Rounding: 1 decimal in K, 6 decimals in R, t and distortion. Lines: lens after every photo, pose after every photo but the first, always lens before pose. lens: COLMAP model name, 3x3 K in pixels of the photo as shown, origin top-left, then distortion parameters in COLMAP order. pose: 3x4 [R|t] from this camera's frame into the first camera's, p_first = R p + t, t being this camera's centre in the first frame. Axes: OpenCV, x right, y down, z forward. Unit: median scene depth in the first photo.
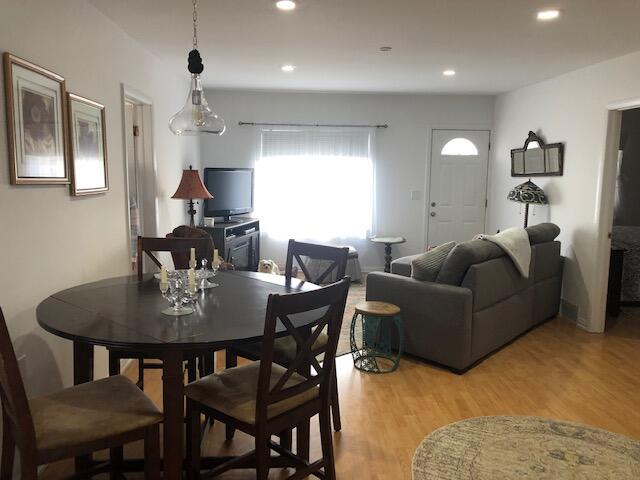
lens RADIAL K [[521.6, 0, 323.3], [0, 521.6, 236.9], [0, 0, 1]] dist [0.049336, -0.048116]
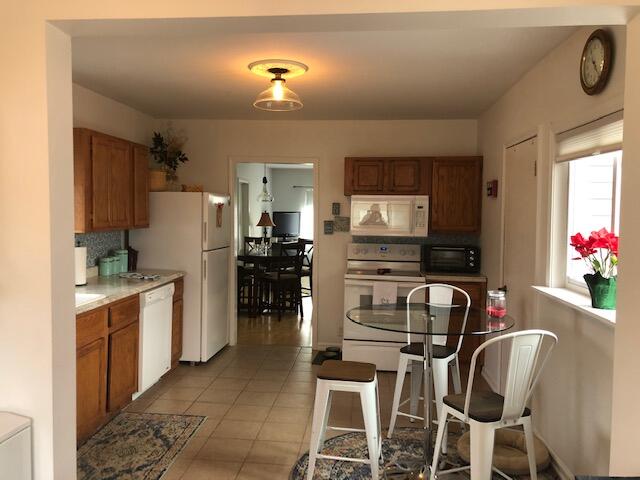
lens RADIAL K [[521.6, 0, 322.6], [0, 521.6, 241.4], [0, 0, 1]] dist [0.049336, -0.048116]
pose [[0.988246, 0.007759, -0.152674, 0.298499], [-0.018669, 0.997361, -0.070156, 0.132211], [0.151727, 0.072182, 0.985783, -1.038946]]
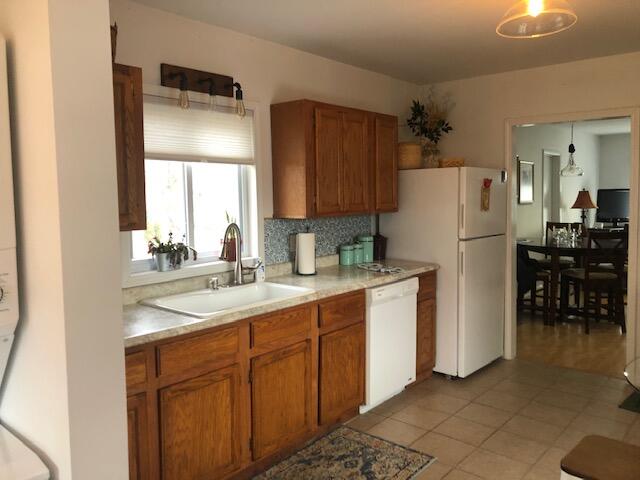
lens RADIAL K [[521.6, 0, 324.6], [0, 521.6, 233.7], [0, 0, 1]] dist [0.049336, -0.048116]
pose [[0.715895, 0.025507, -0.697742, 0.334764], [-0.063382, 0.997580, -0.028563, 0.108860], [0.695325, 0.064672, 0.715780, -0.783930]]
